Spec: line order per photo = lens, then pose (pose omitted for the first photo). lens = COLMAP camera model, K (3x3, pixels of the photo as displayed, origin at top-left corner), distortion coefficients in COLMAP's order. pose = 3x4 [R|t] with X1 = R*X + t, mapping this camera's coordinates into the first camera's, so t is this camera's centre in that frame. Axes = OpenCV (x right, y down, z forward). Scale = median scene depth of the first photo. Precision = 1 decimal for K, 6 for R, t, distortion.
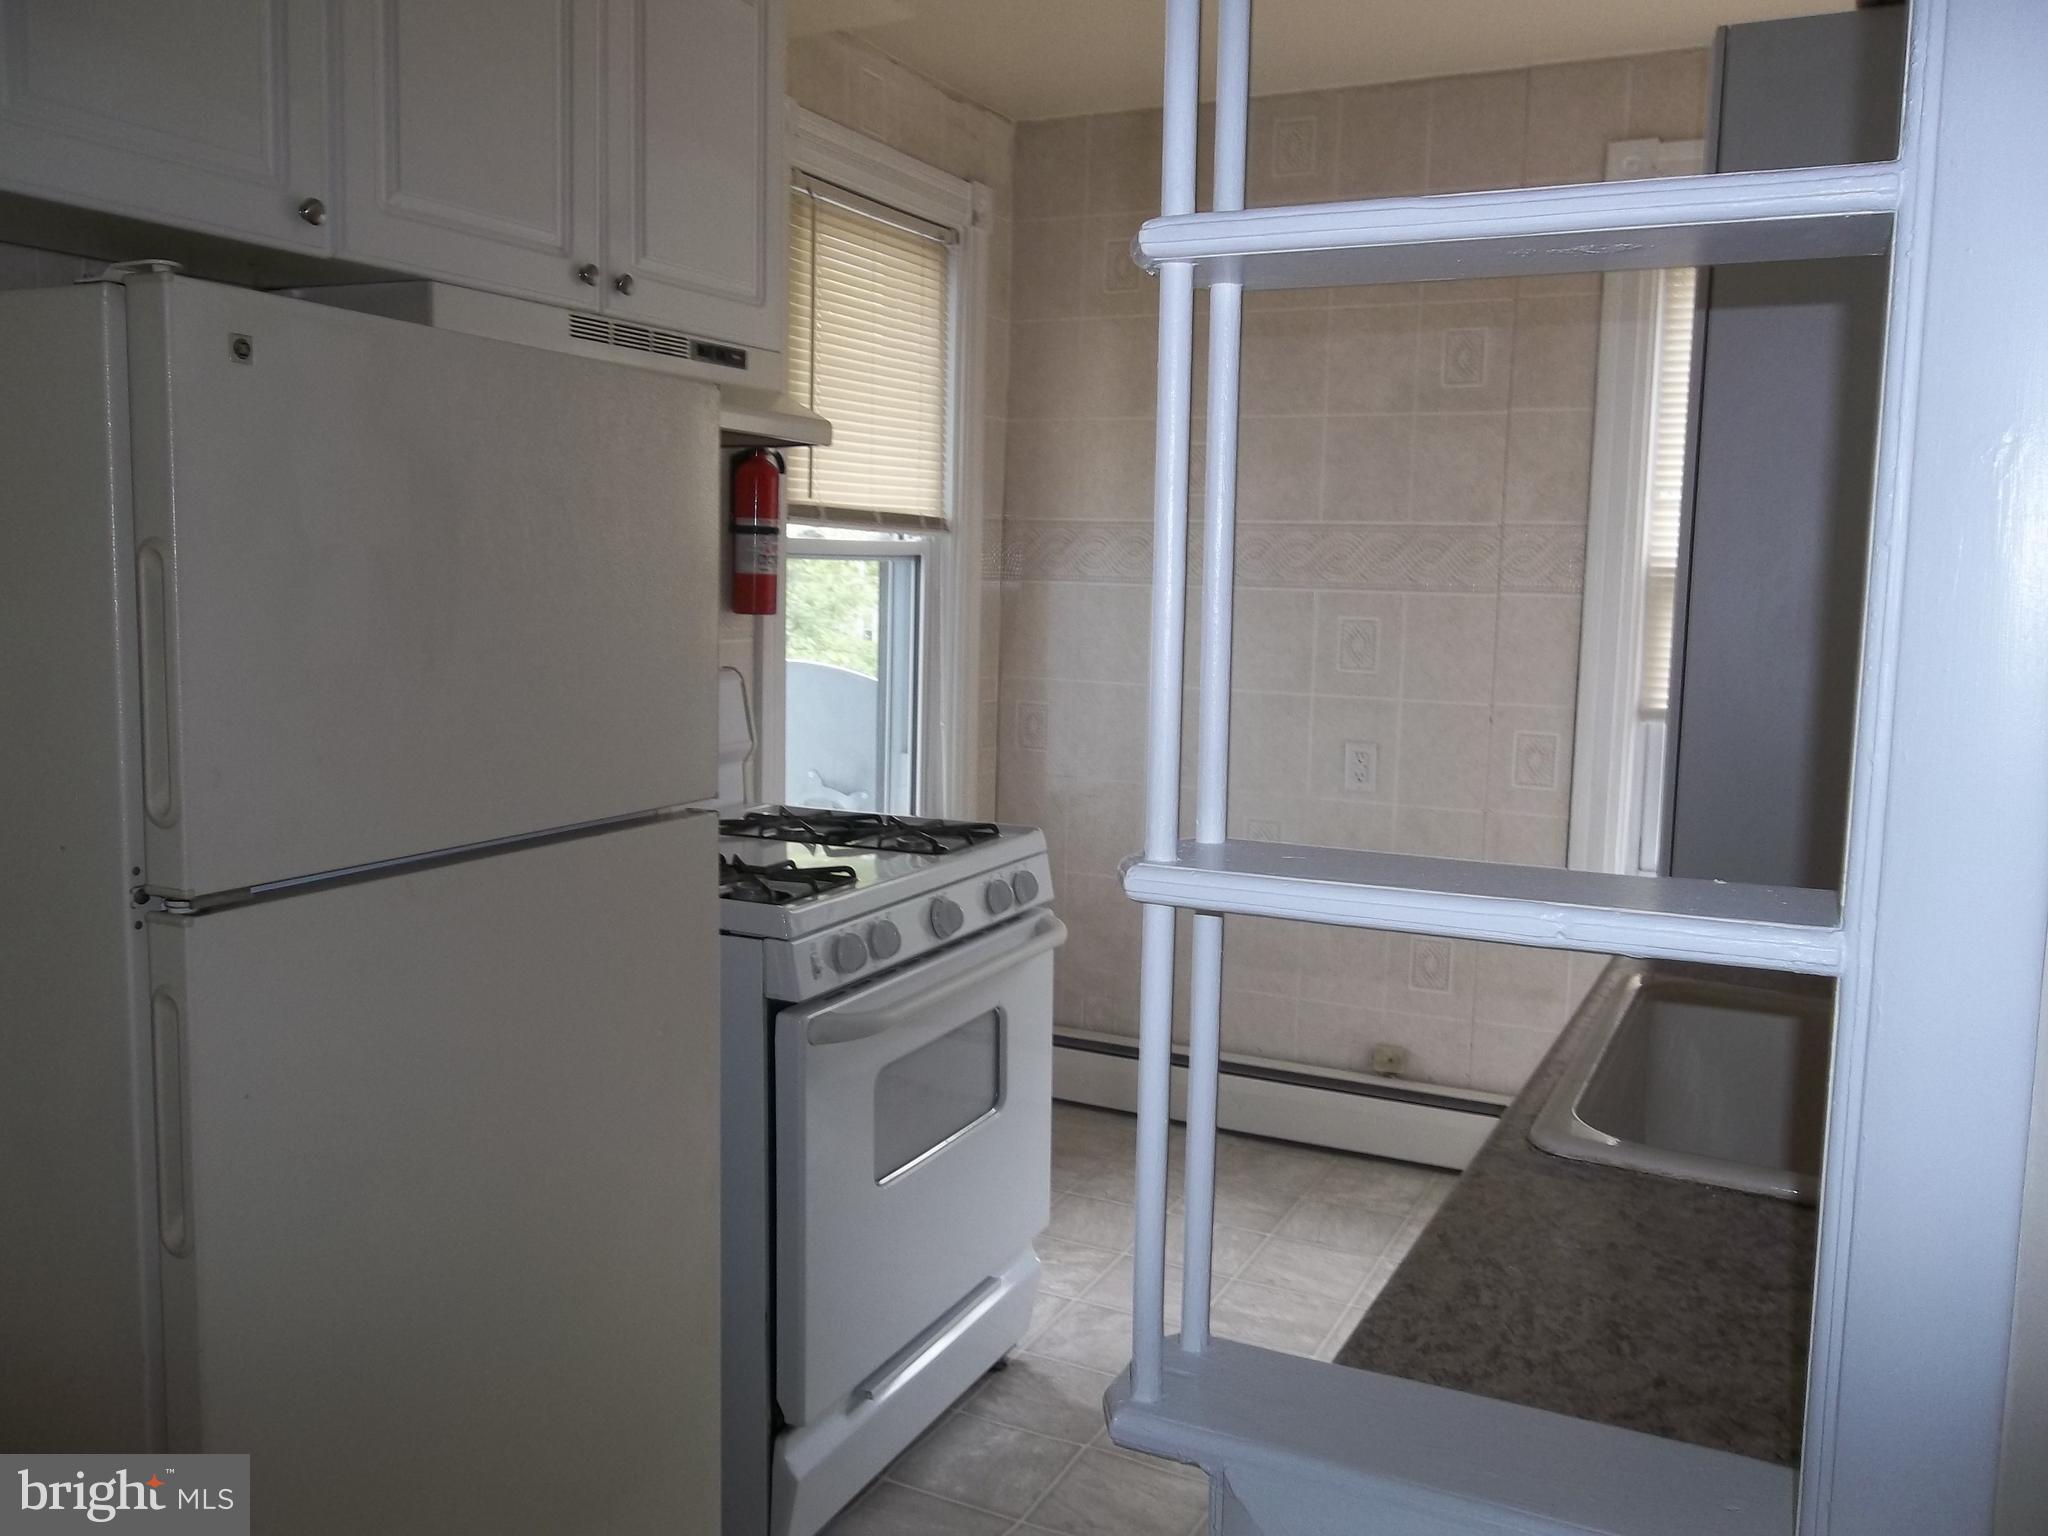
lens RADIAL K [[1659.4, 0, 1024.0], [0, 1659.4, 768.0], [0, 0, 1]] dist [0.008037, 0.001232]
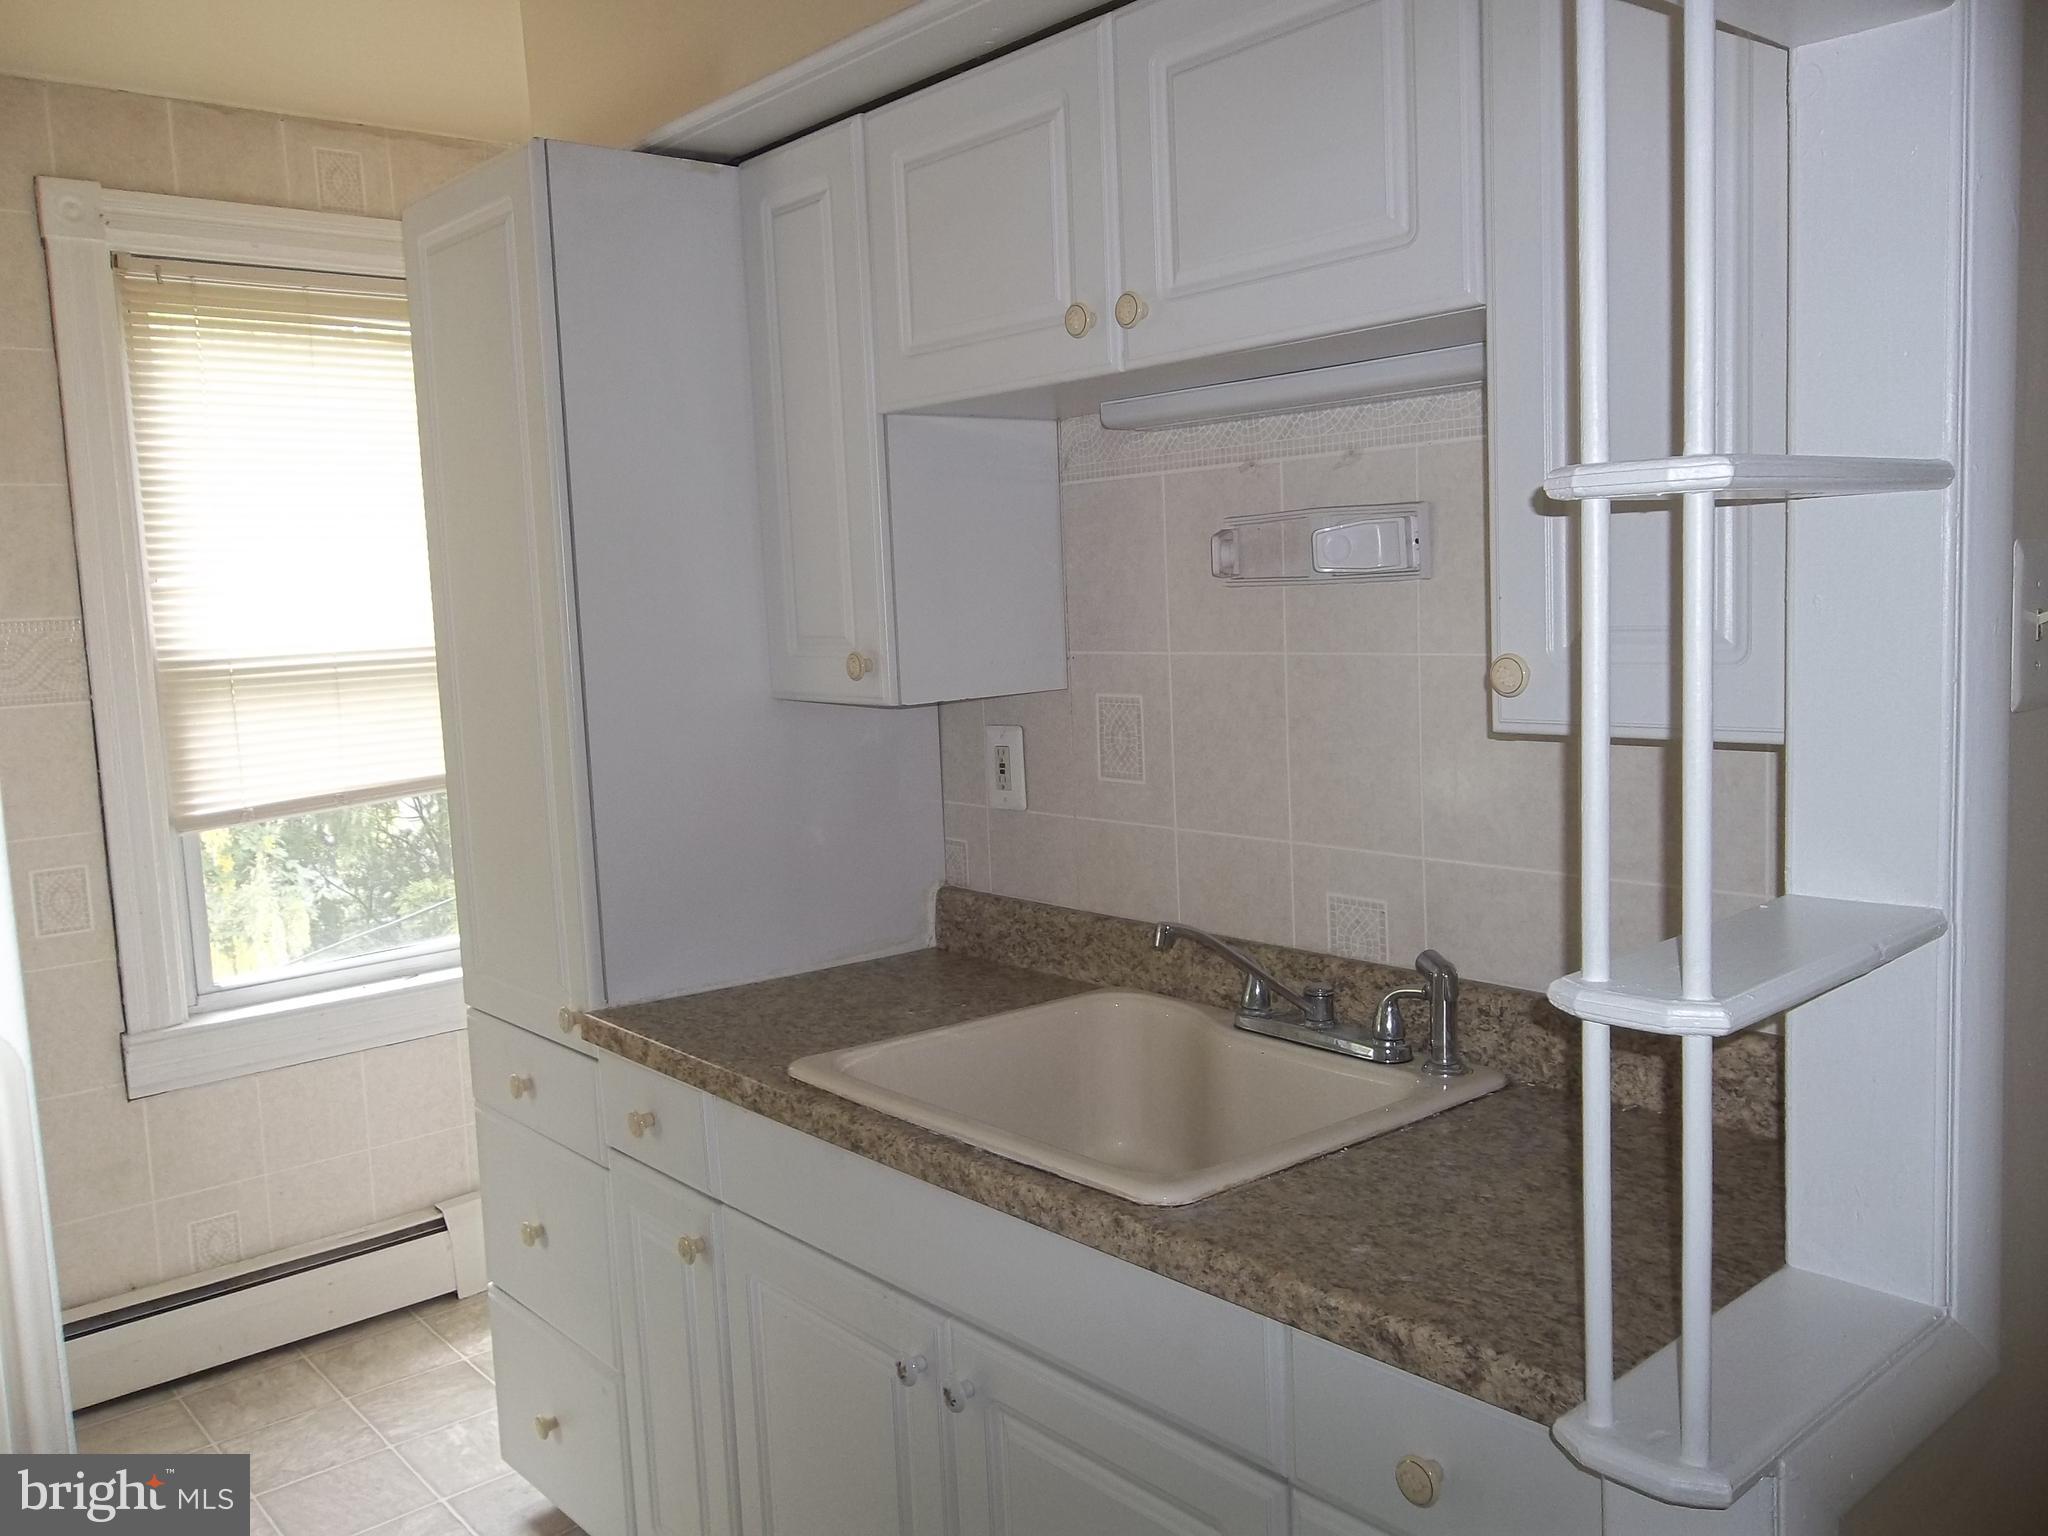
lens RADIAL K [[1659.4, 0, 1024.0], [0, 1659.4, 768.0], [0, 0, 1]] dist [0.008037, 0.001232]
pose [[0.398937, -0.140308, 0.906181, -0.710722], [0.162727, 0.983372, 0.080621, -0.169640], [-0.902424, 0.115297, 0.415135, 0.593057]]
